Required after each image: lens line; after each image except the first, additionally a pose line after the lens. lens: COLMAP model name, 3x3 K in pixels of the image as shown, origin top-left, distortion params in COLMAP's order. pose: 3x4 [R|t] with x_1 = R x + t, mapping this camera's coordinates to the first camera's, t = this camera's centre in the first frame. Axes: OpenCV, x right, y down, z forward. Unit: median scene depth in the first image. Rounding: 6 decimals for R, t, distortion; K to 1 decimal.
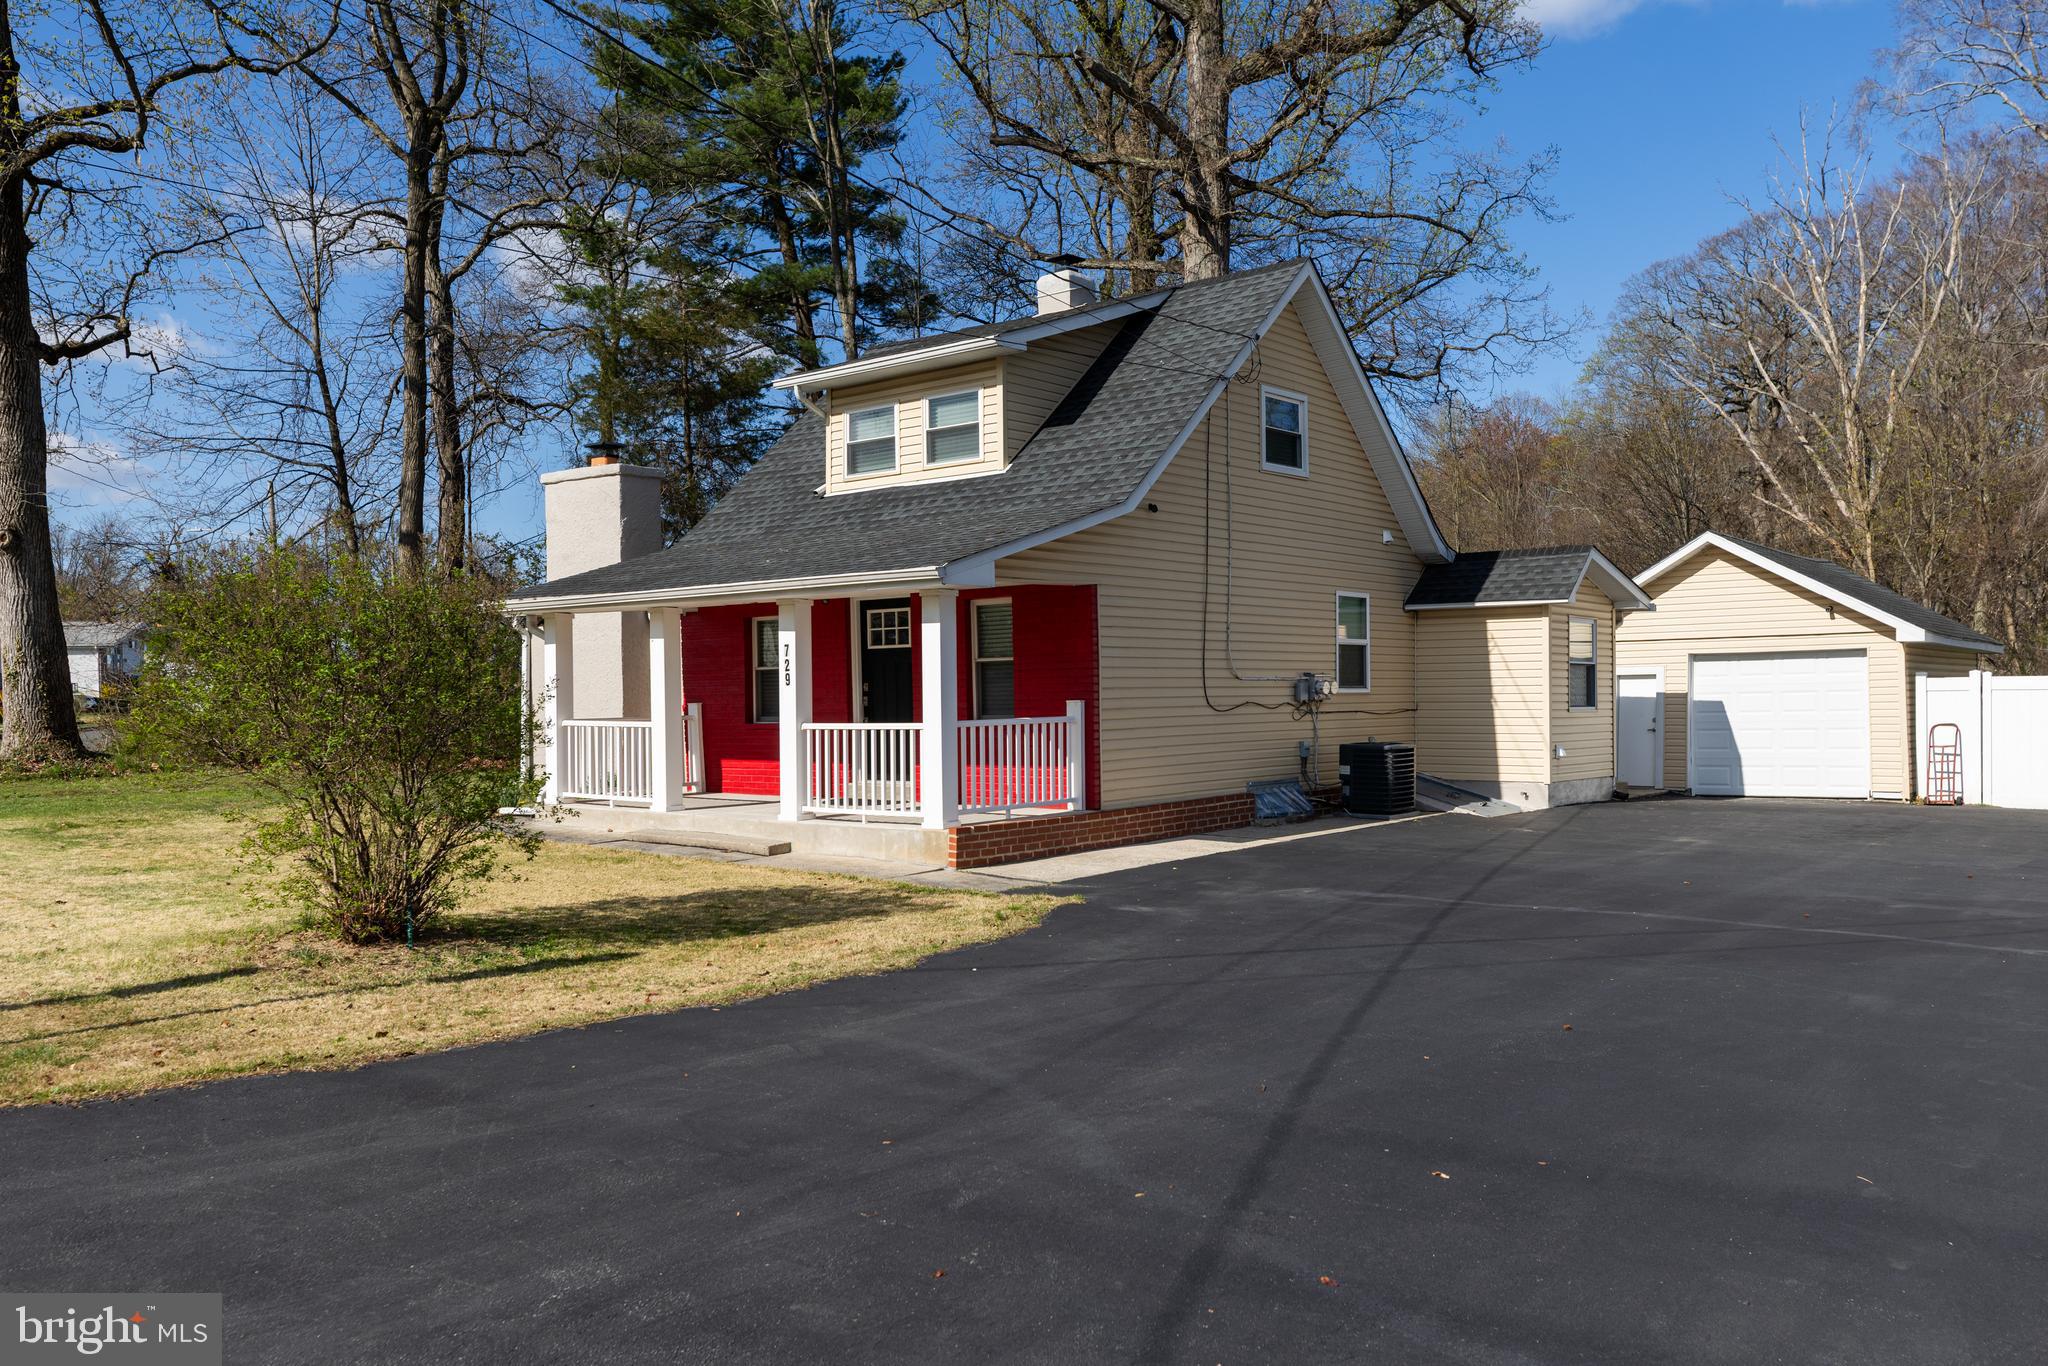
lens RADIAL K [[1641.7, 0, 1030.0], [0, 1641.7, 686.2], [0, 0, 1]] dist [0.003264, -0.000016]
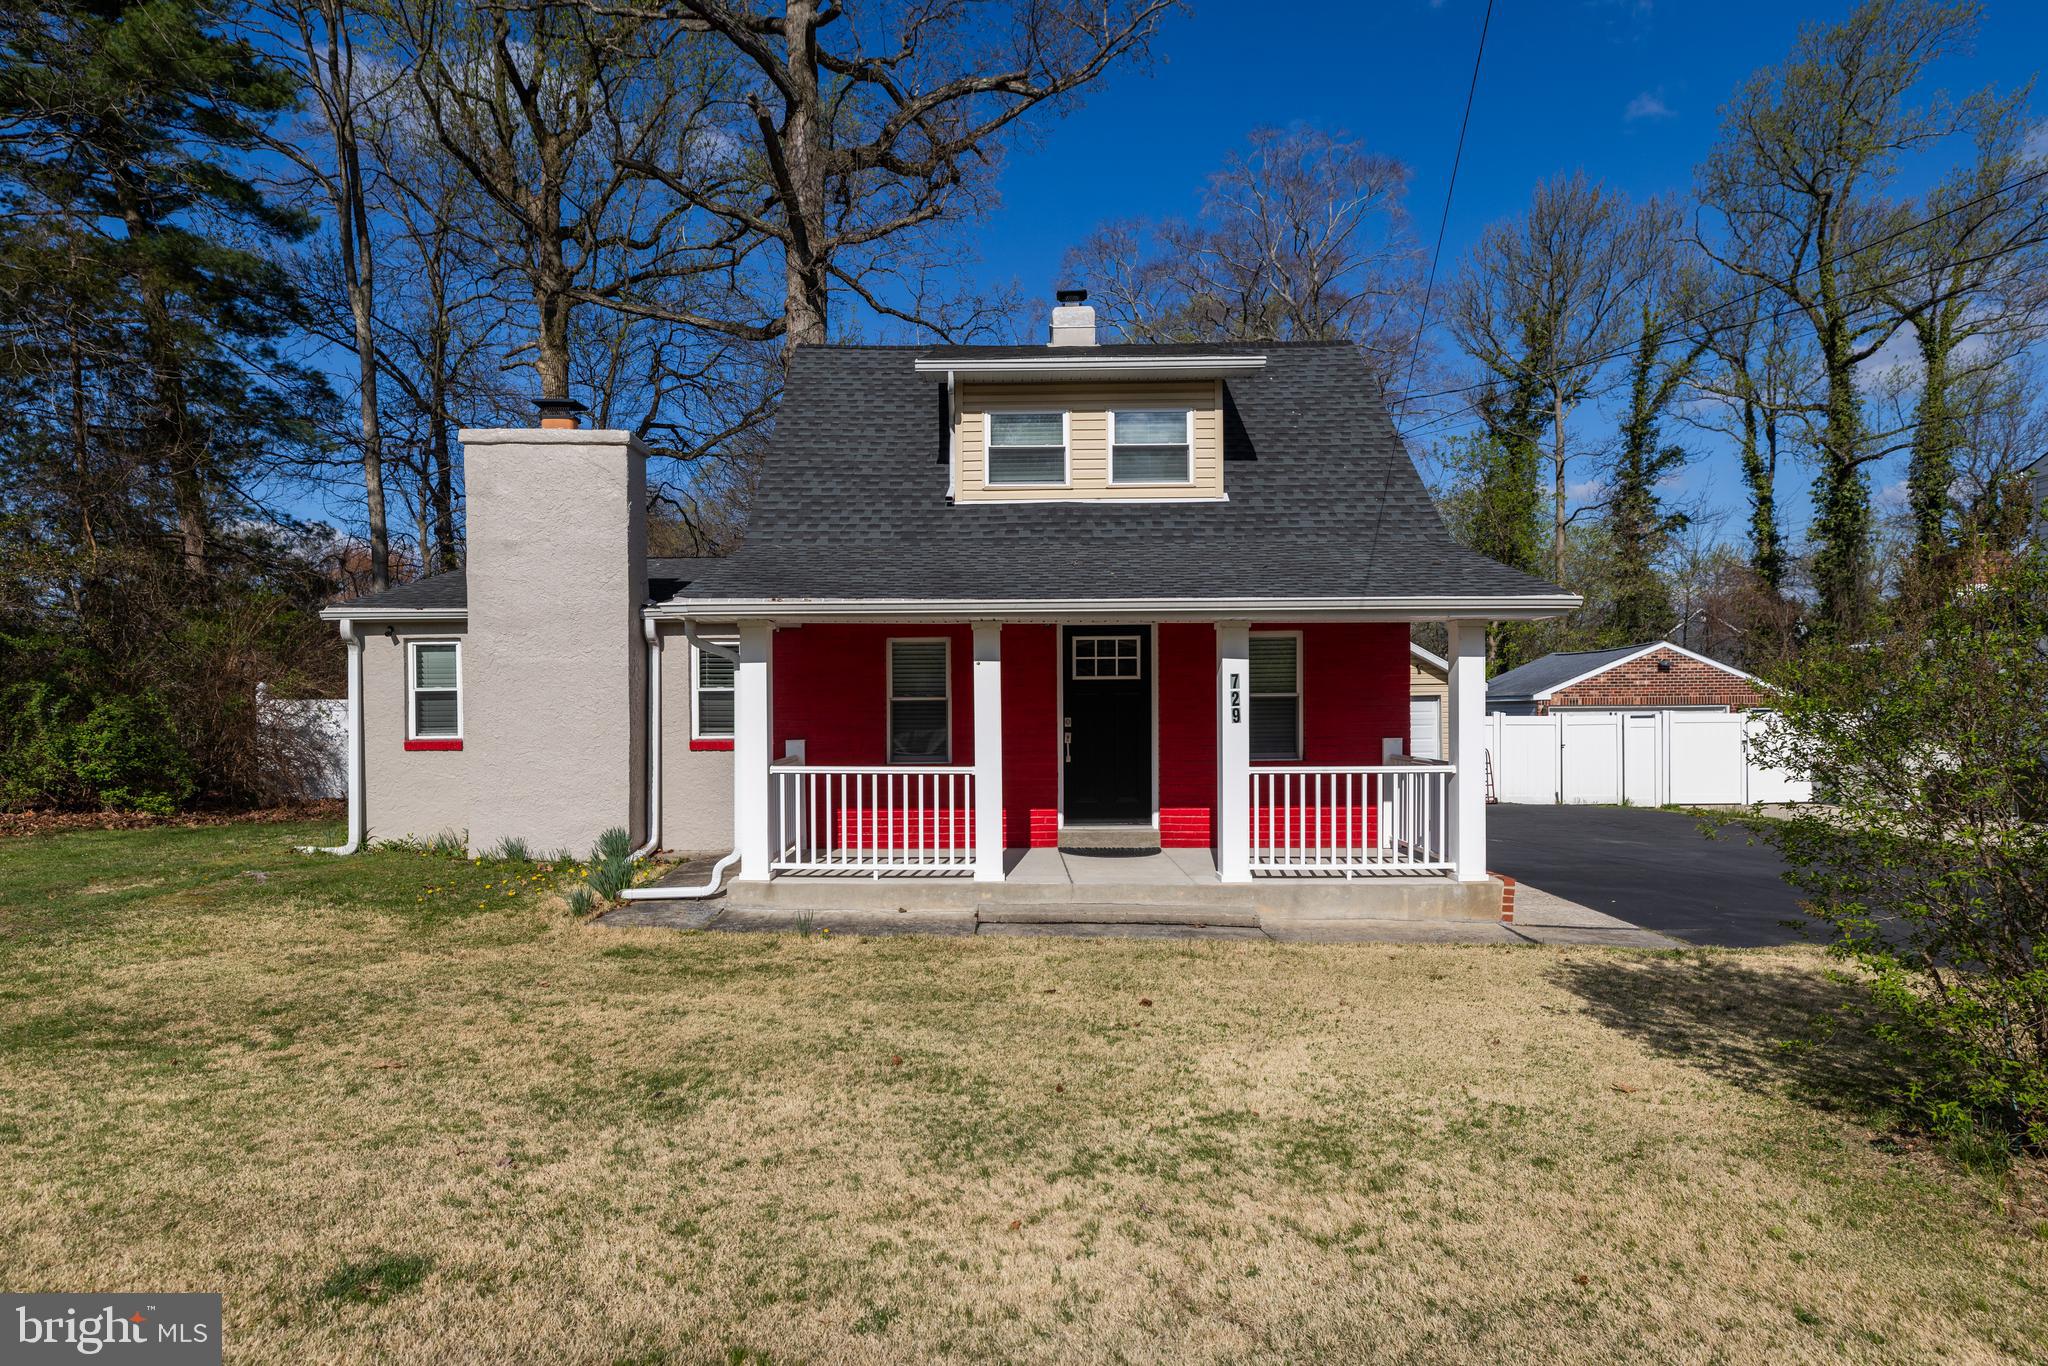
lens RADIAL K [[1231.9, 0, 1032.5], [0, 1231.9, 712.6], [0, 0, 1]] dist [-0.001382, -0.000020]
pose [[0.768404, 0.006827, 0.639929, -0.547706], [-0.005224, 0.999977, -0.004396, -0.001813], [-0.639944, 0.000034, 0.768422, 0.499498]]
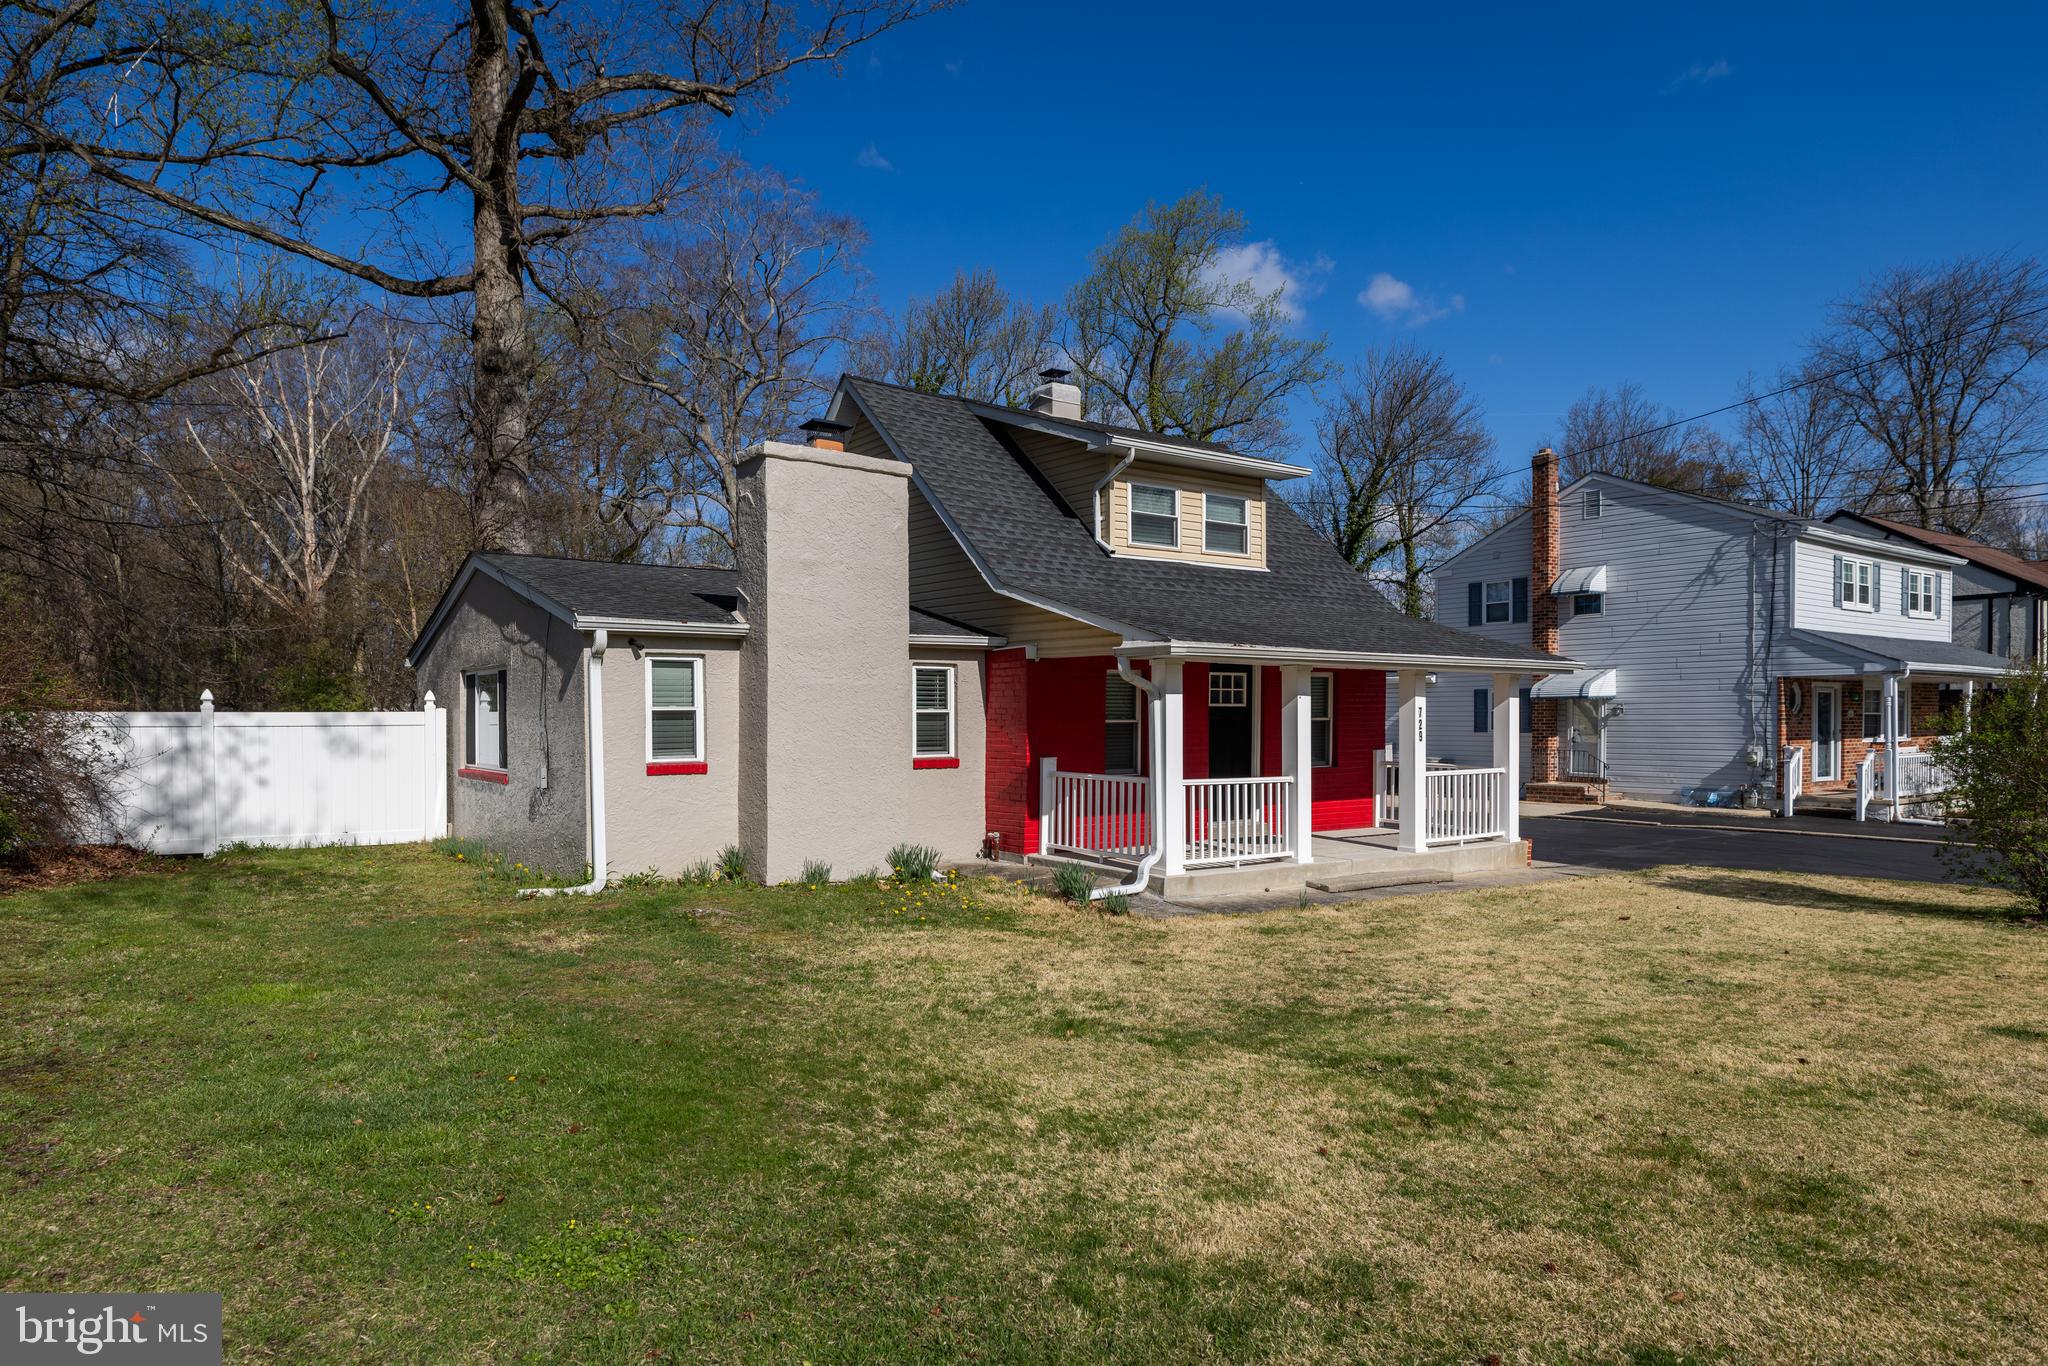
lens RADIAL K [[1231.9, 0, 1032.5], [0, 1231.9, 712.6], [0, 0, 1]] dist [-0.001382, -0.000020]
pose [[0.226483, 0.013758, 0.973918, -0.955770], [-0.005873, 0.999901, -0.012760, -0.006945], [-0.973997, -0.002830, 0.226542, 0.929379]]
